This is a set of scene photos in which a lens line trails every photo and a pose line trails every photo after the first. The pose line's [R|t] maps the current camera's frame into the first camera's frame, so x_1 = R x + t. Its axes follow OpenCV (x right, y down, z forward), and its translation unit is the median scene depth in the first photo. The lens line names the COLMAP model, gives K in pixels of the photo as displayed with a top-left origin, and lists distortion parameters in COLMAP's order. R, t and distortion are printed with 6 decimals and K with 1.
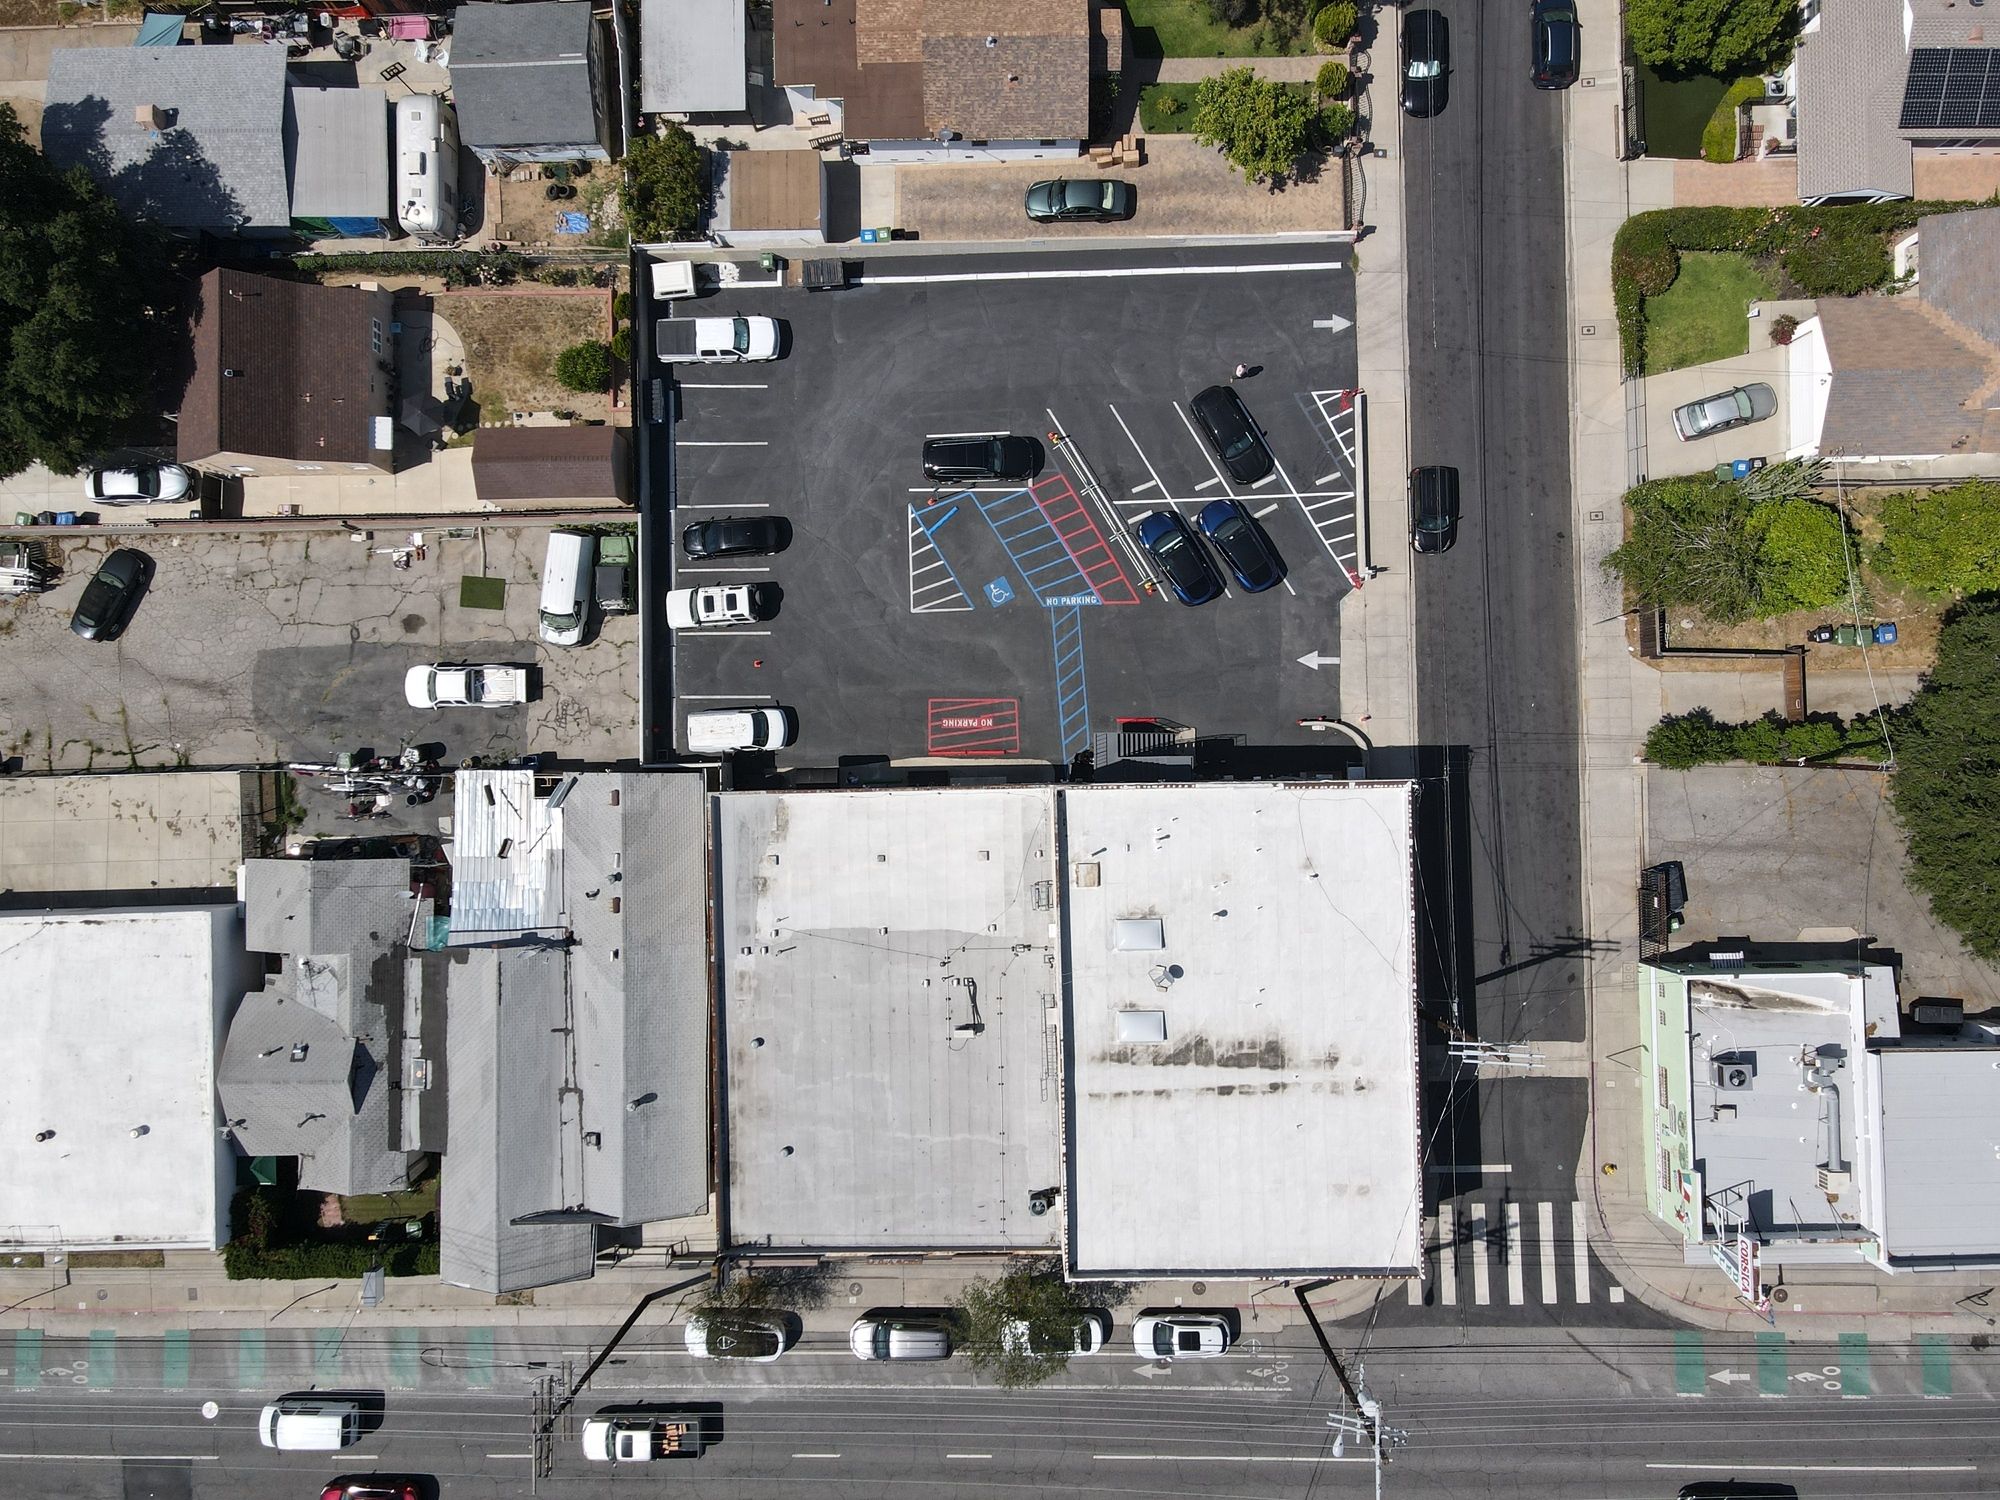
lens RADIAL K [[1463.5, 0, 1005.0], [0, 1463.5, 748.3], [0, 0, 1]] dist [0.007819, 0.013384]
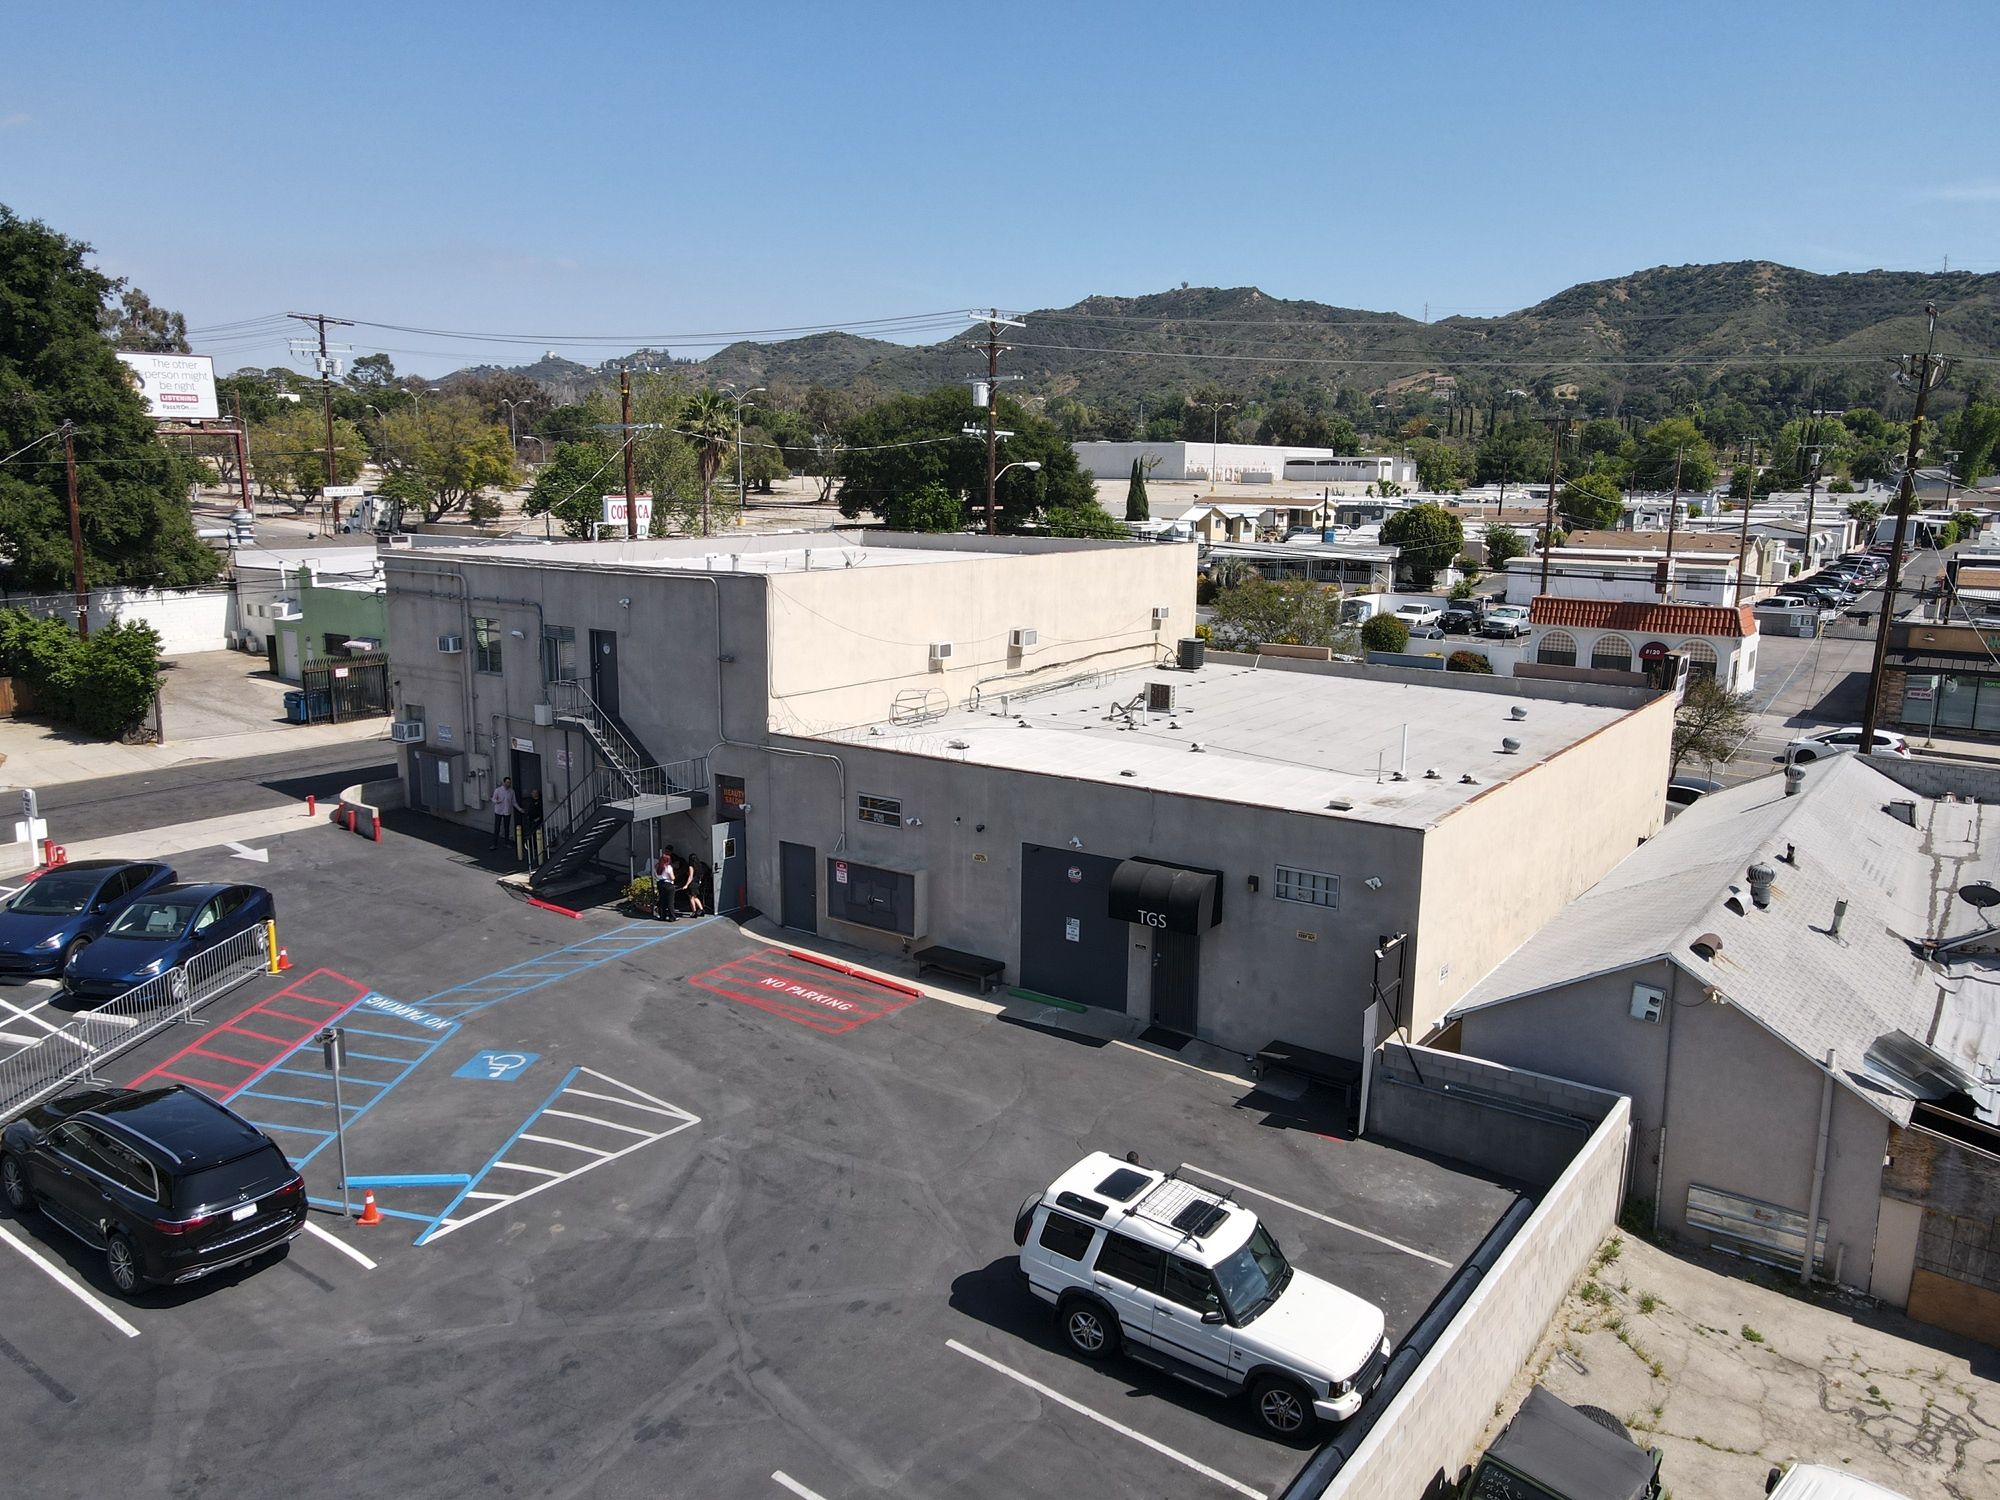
lens RADIAL K [[1463.5, 0, 998.9], [0, 1463.5, 749.2], [0, 0, 1]] dist [0.007819, 0.013384]
pose [[-0.804387, -0.114093, 0.583047, -0.315498], [0.594011, -0.136948, 0.792715, -0.317066], [-0.010597, 0.983986, 0.177932, 0.864457]]
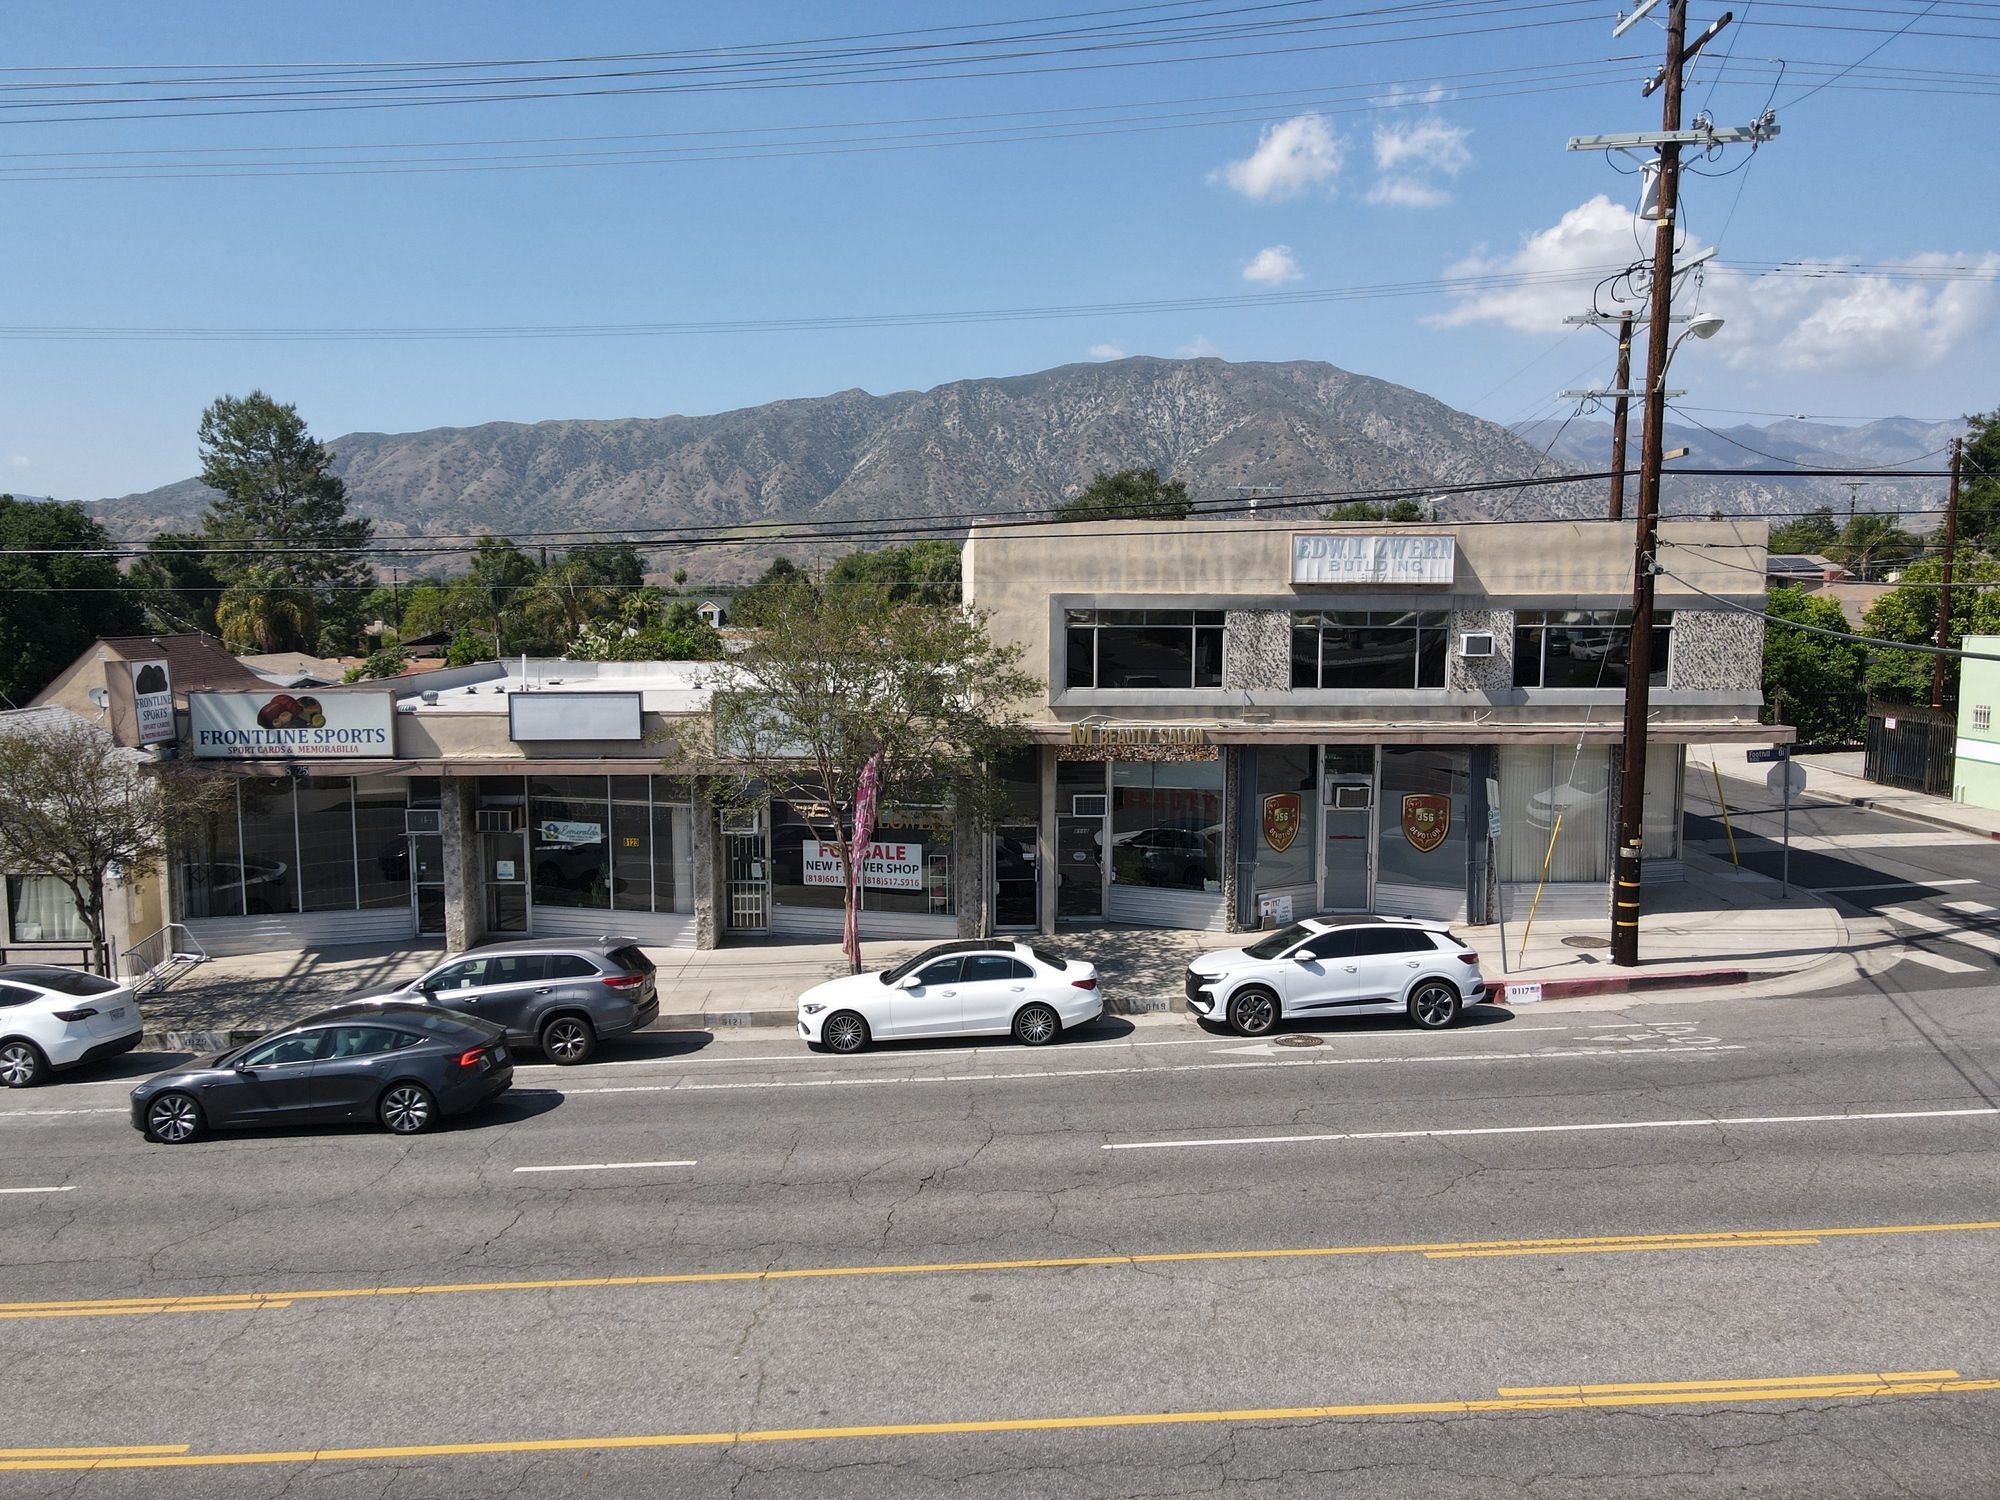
lens RADIAL K [[1463.5, 0, 997.9], [0, 1463.5, 755.3], [0, 0, 1]] dist [0.007819, 0.013384]
pose [[0.999957, 0.002105, 0.009076, 0.040065], [0.008759, 0.119486, -0.992797, 0.727153], [-0.003174, 0.992834, 0.119463, 0.907003]]
